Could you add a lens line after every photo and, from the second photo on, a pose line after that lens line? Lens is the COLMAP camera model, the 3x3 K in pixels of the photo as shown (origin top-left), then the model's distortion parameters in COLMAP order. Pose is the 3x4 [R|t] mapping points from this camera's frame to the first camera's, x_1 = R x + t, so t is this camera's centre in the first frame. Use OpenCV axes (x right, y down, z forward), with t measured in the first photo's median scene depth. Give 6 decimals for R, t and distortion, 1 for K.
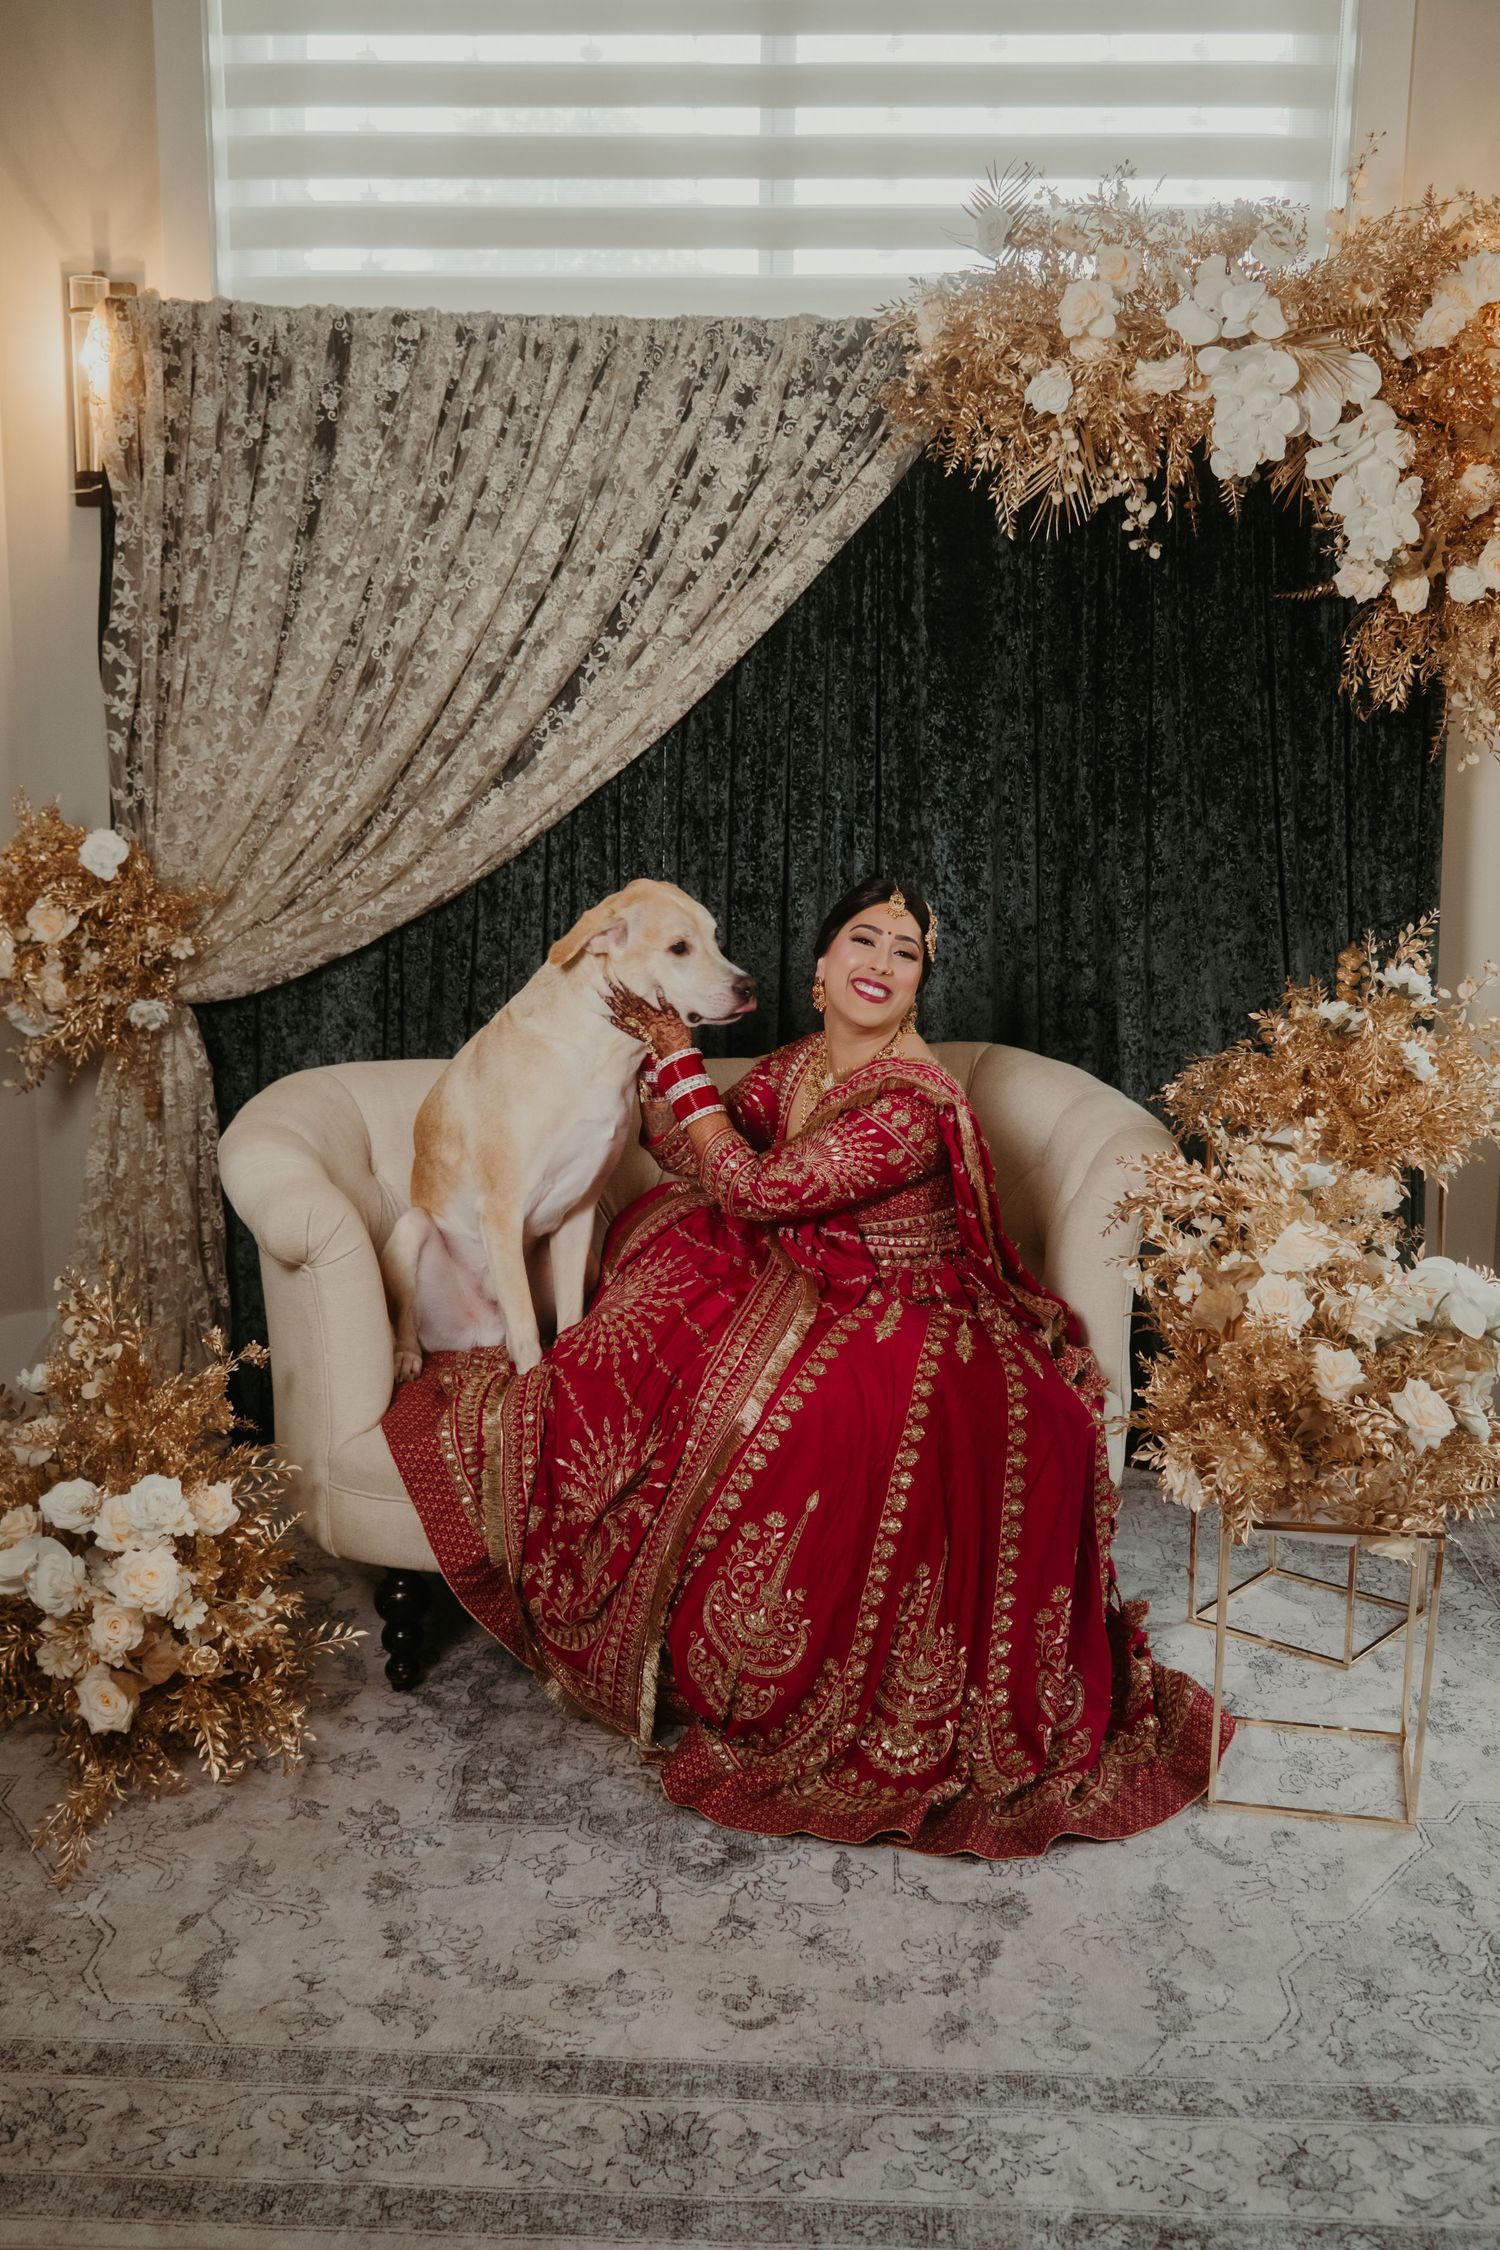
lens RADIAL K [[2371.7, 0, 742.0], [0, 2371.7, 1129.5], [0, 0, 1]] dist [-0.060662, 0.170818]
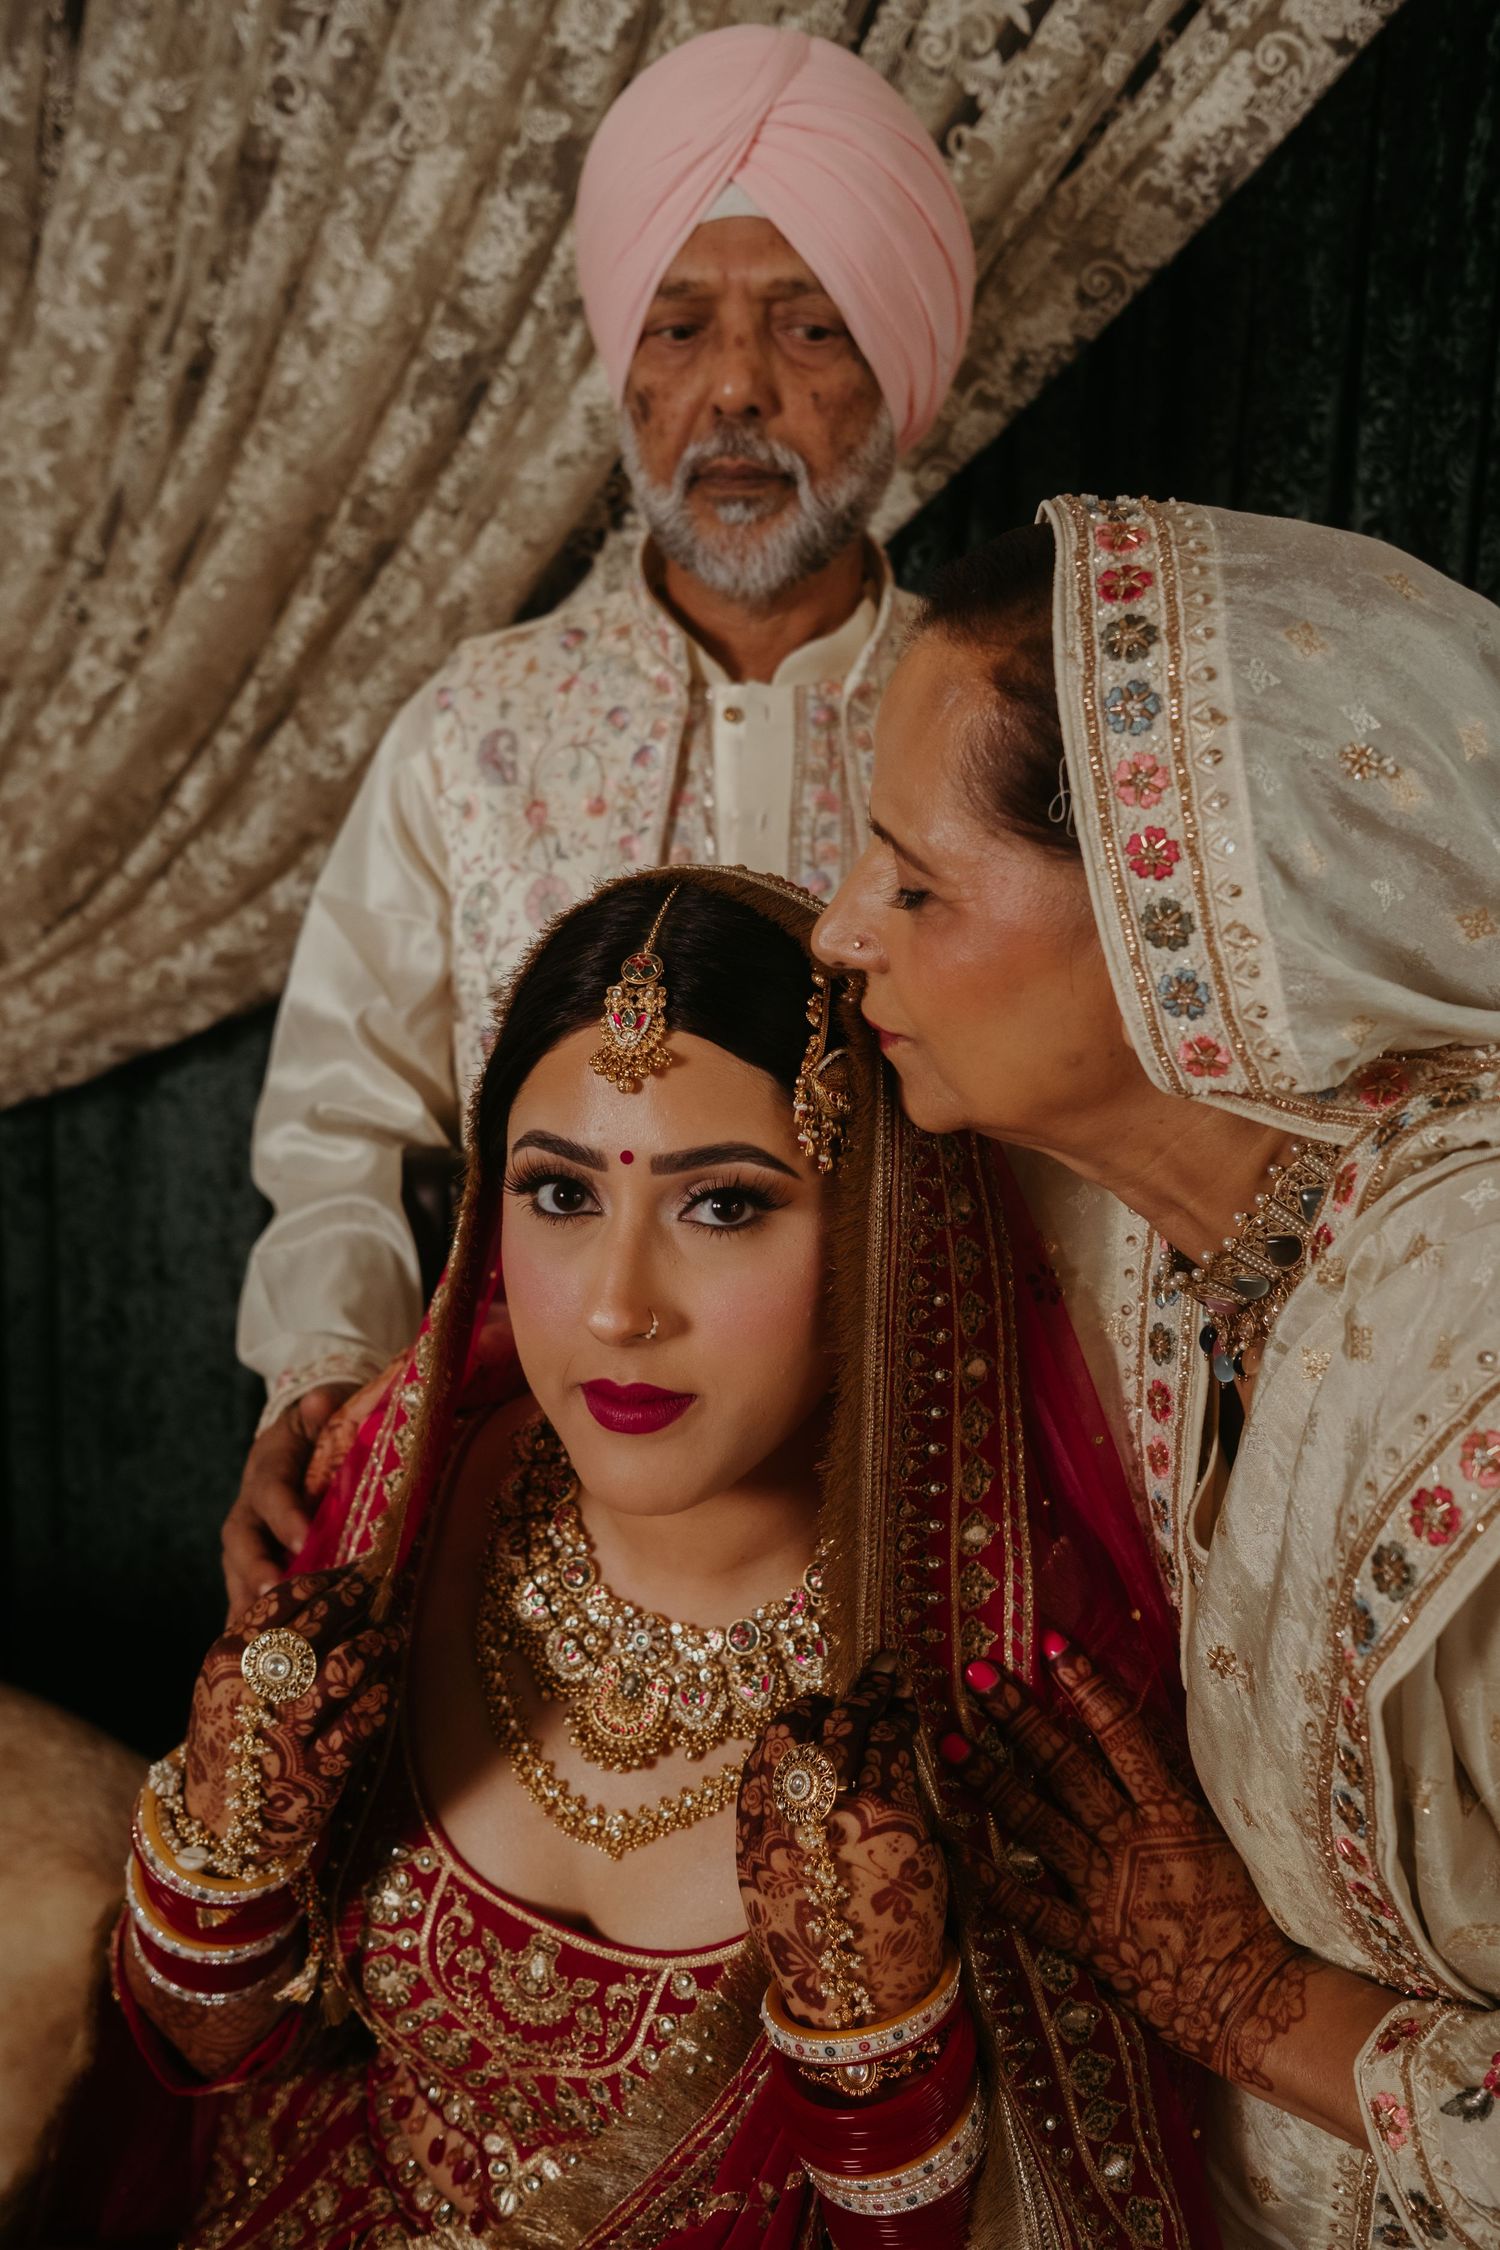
lens RADIAL K [[2371.7, 0, 742.0], [0, 2371.7, 1129.5], [0, 0, 1]] dist [-0.060662, 0.170818]
pose [[0.939555, 0.106524, -0.325407, 0.078945], [-0.061502, 0.987421, 0.145662, -0.132974], [0.336830, -0.116844, 0.934287, 0.644900]]
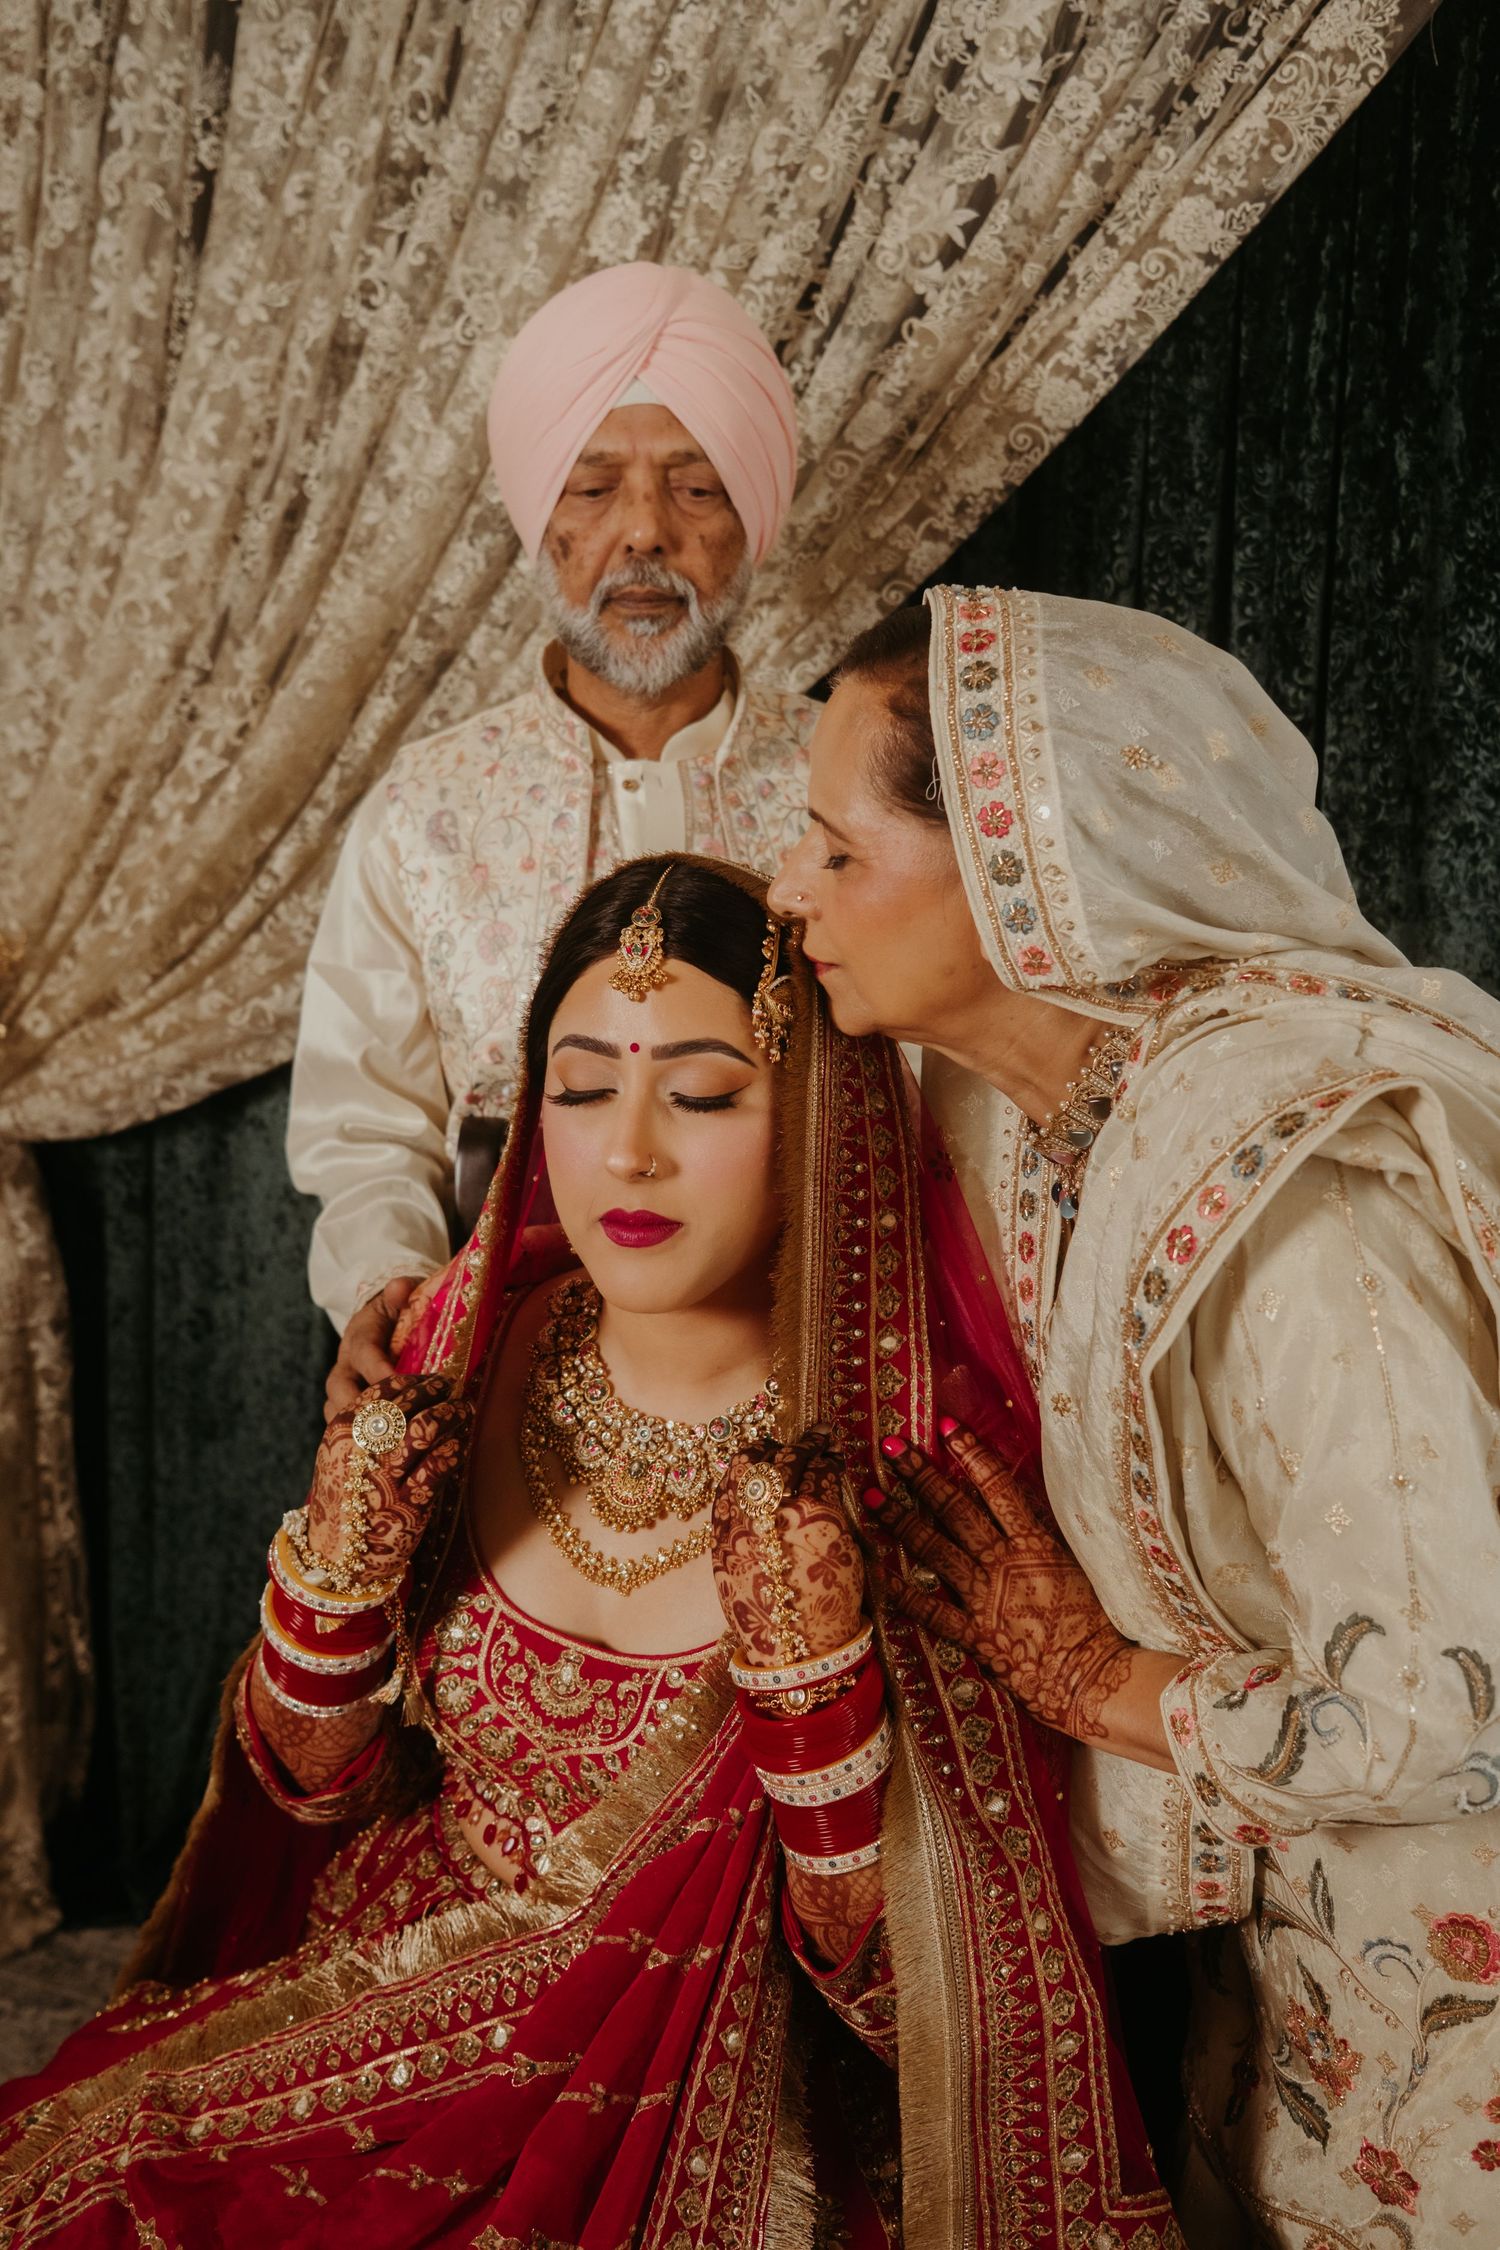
lens RADIAL K [[2347.7, 0, 744.8], [0, 2347.7, 1109.9], [0, 0, 1]] dist [-0.049102, 0.133260]
pose [[0.936001, 0.084185, -0.341781, 0.111761], [-0.060529, 0.995010, 0.079320, -0.117117], [0.346753, -0.053556, 0.936426, 0.574245]]
